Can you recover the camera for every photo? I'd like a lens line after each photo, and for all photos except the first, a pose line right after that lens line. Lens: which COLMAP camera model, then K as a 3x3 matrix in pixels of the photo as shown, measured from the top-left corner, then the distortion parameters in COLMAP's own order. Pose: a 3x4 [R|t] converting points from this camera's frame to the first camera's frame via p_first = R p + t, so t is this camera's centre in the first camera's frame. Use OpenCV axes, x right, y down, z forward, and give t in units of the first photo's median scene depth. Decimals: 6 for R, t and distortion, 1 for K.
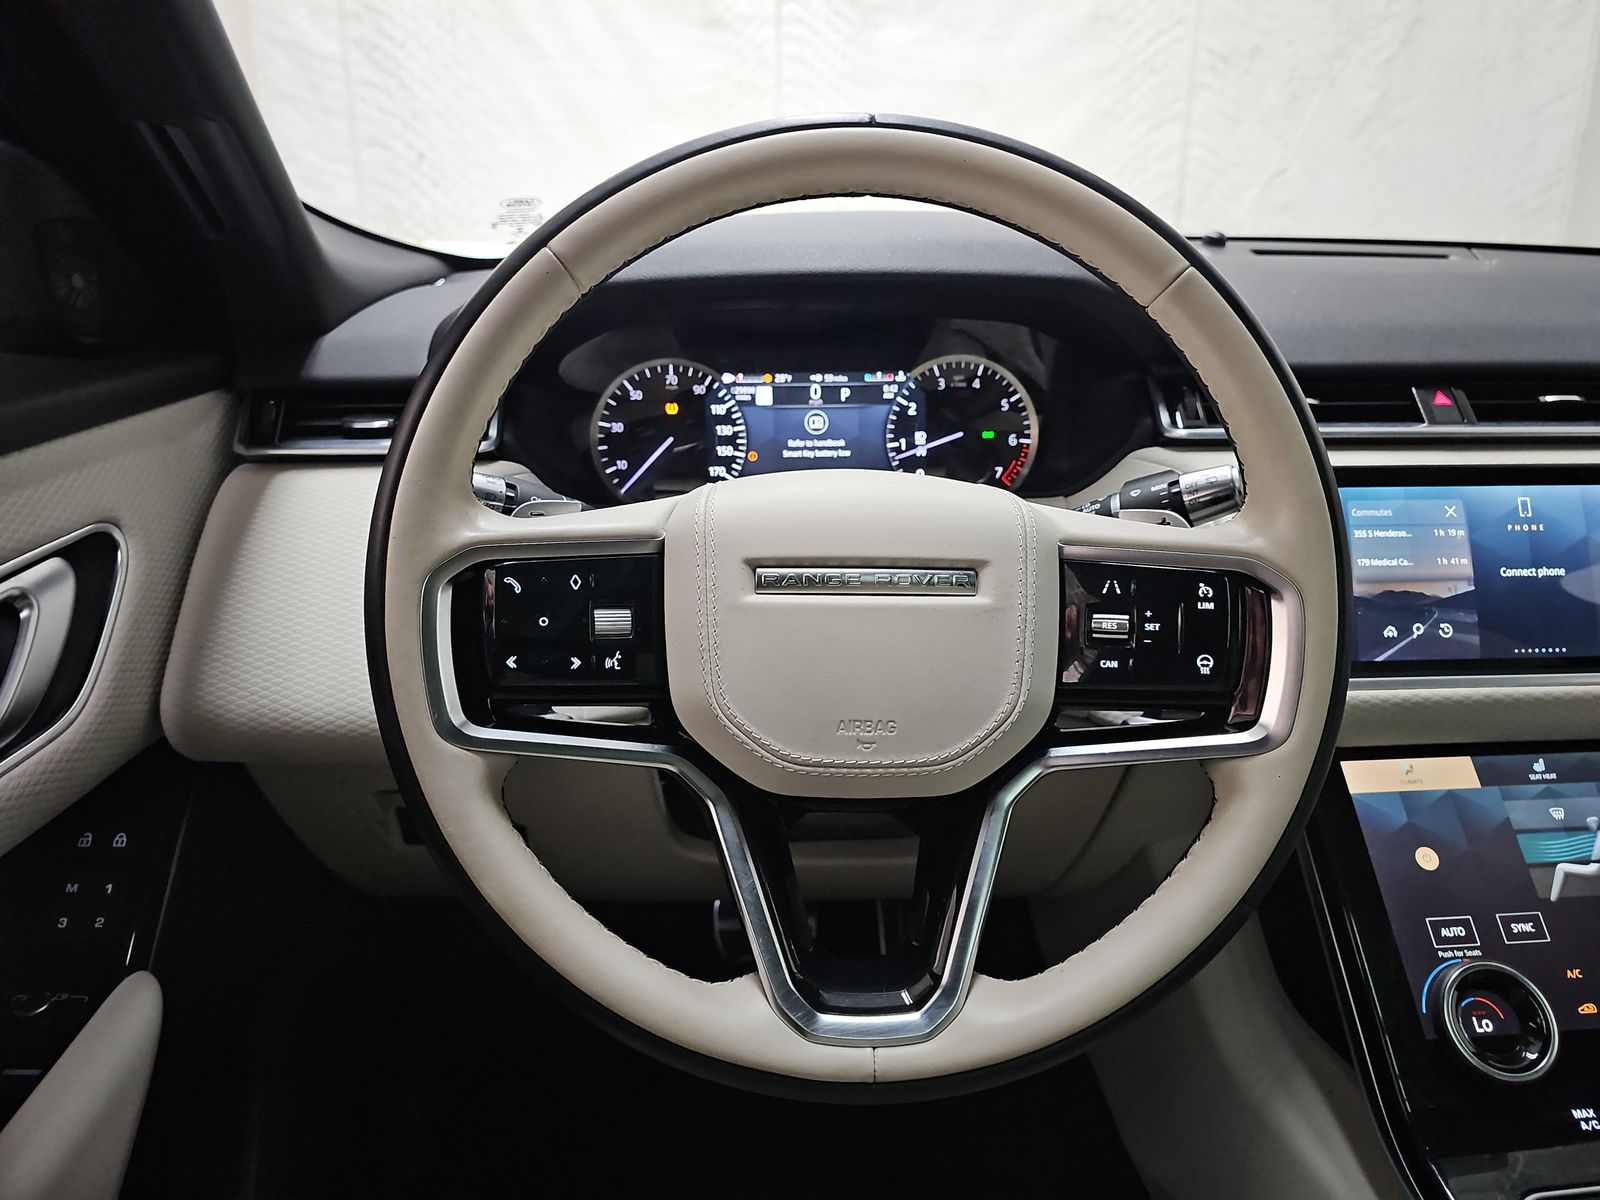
lens RADIAL K [[1062.5, 0, 797.2], [0, 1062.5, 599.4], [0, 0, 1]] dist [0.029530, -0.028605]
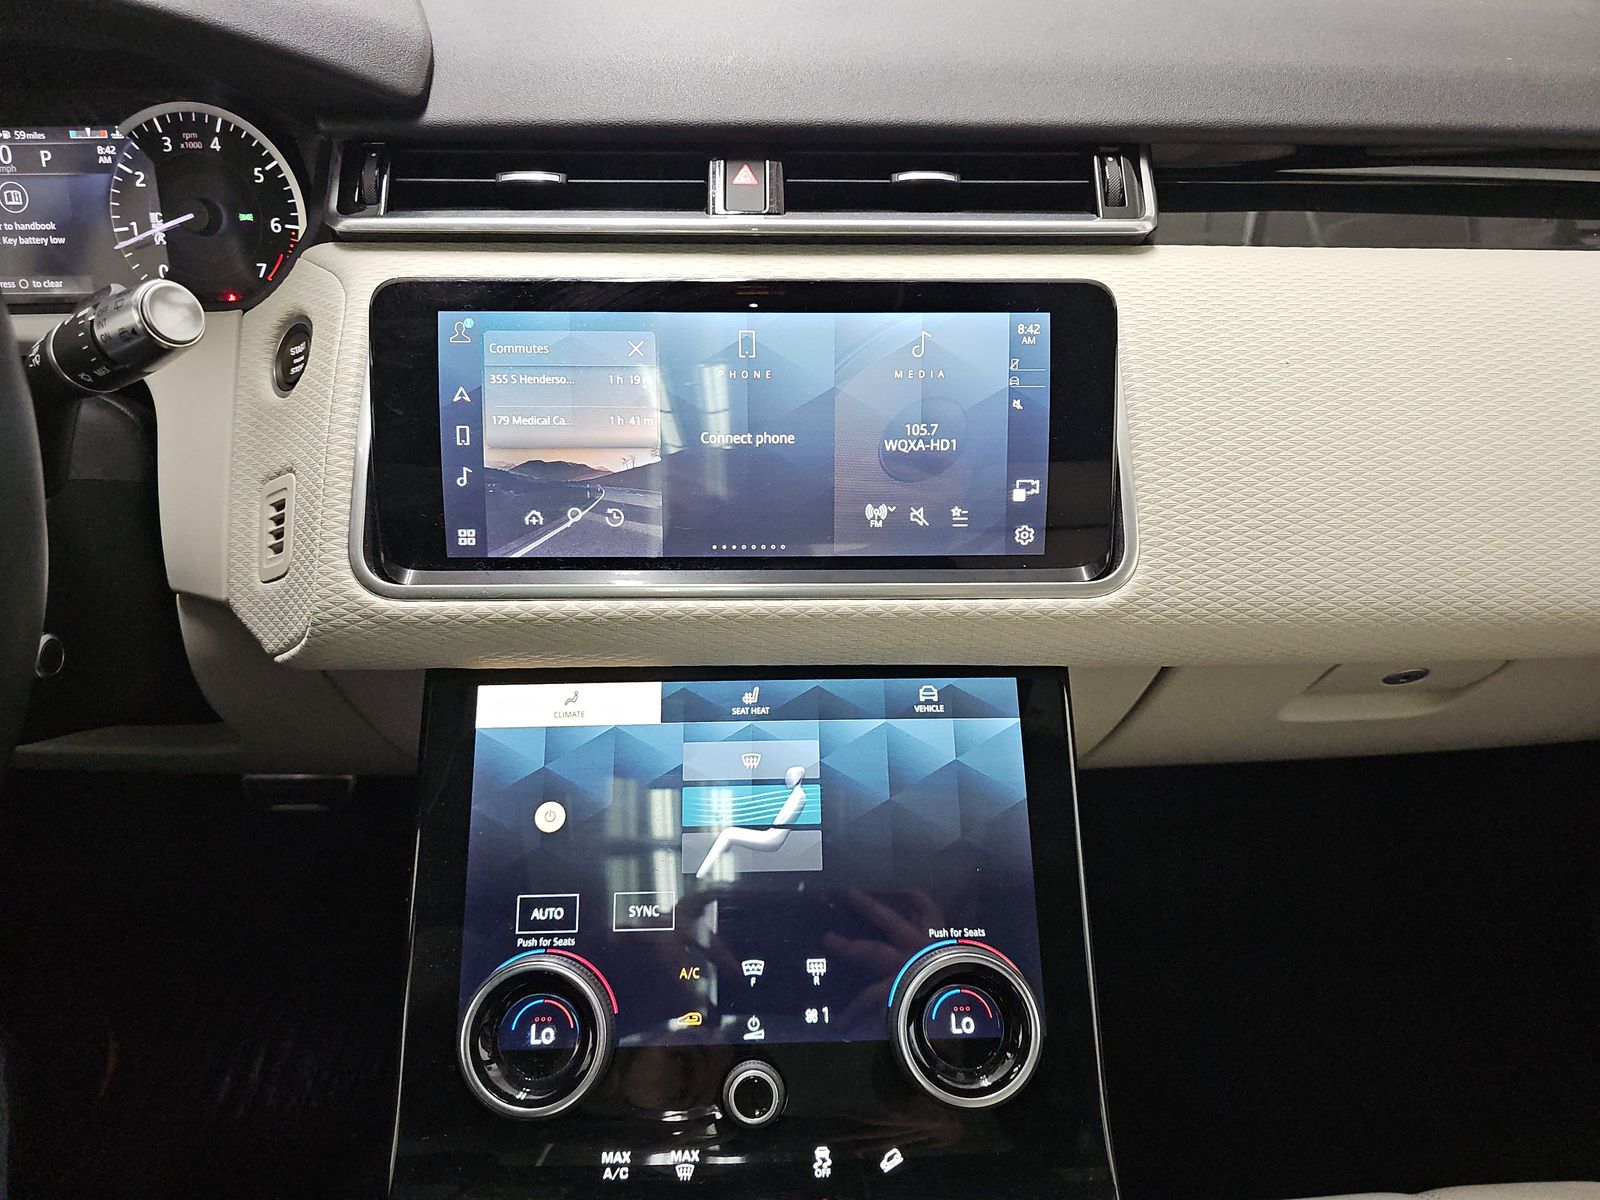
lens RADIAL K [[1062.5, 0, 797.3], [0, 1062.5, 603.9], [0, 0, 1]] dist [0.029530, -0.028605]
pose [[0.998579, 0.027833, -0.045439, 0.617733], [-0.017557, 0.976982, 0.212597, -0.056506], [0.050310, -0.211498, 0.976083, 0.229132]]
